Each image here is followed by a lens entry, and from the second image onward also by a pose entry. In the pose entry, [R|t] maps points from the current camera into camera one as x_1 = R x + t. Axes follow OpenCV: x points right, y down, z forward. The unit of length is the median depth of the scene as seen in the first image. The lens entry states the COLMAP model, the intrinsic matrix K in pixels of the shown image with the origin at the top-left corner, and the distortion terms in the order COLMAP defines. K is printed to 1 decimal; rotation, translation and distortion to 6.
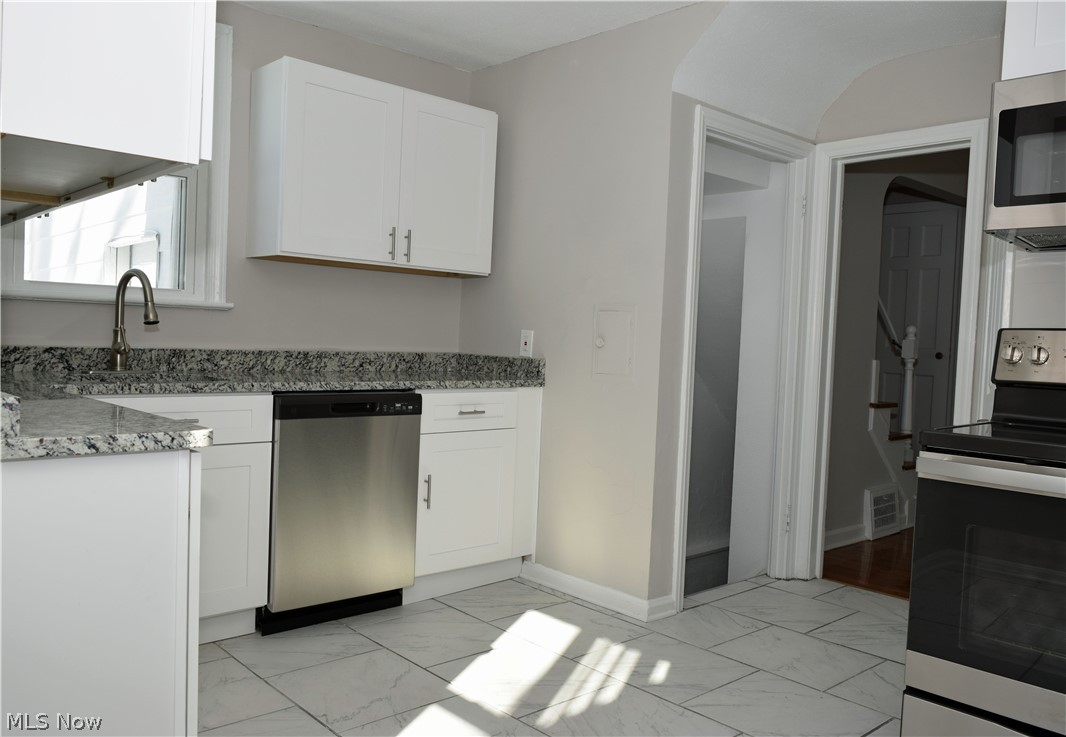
lens RADIAL K [[854.5, 0, 503.0], [0, 854.5, 367.8], [0, 0, 1]] dist [-0.003739, -0.001930]
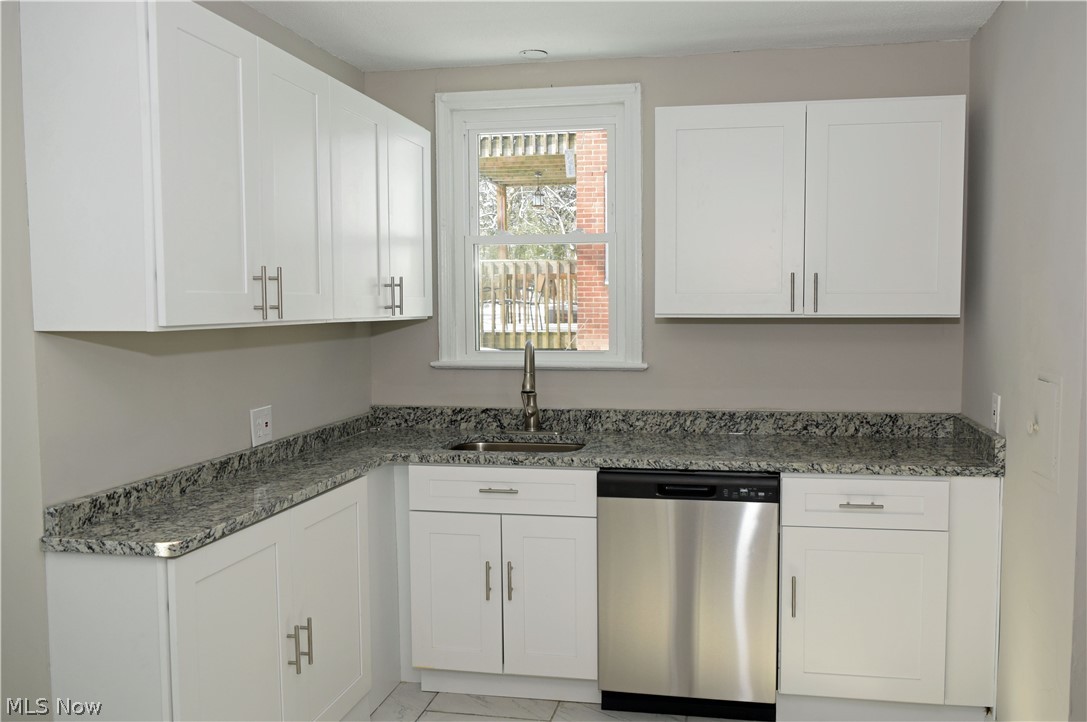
lens RADIAL K [[916.4, 0, 579.5], [0, 916.4, 374.4], [0, 0, 1]] dist [-0.010980, 0.004091]
pose [[0.618698, 0.020649, -0.785357, 0.478709], [-0.000094, 0.999656, 0.026209, -0.093400], [0.785629, -0.016142, 0.618488, 0.295568]]
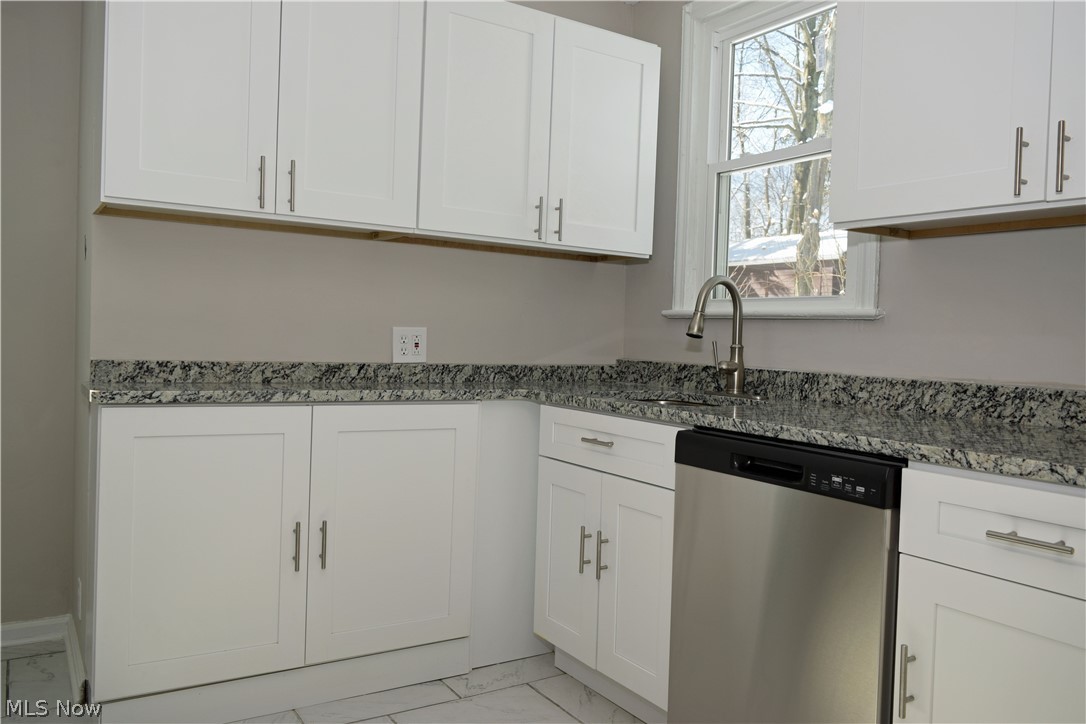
lens RADIAL K [[834.8, 0, 543.0], [0, 834.8, 362.0], [0, 0, 1]] dist [-0.018912, 0.007977]
pose [[-0.150992, -0.009657, -0.988488, 0.394496], [-0.076605, 0.997060, 0.001961, -0.014359], [0.985562, 0.076020, -0.151288, 0.867522]]
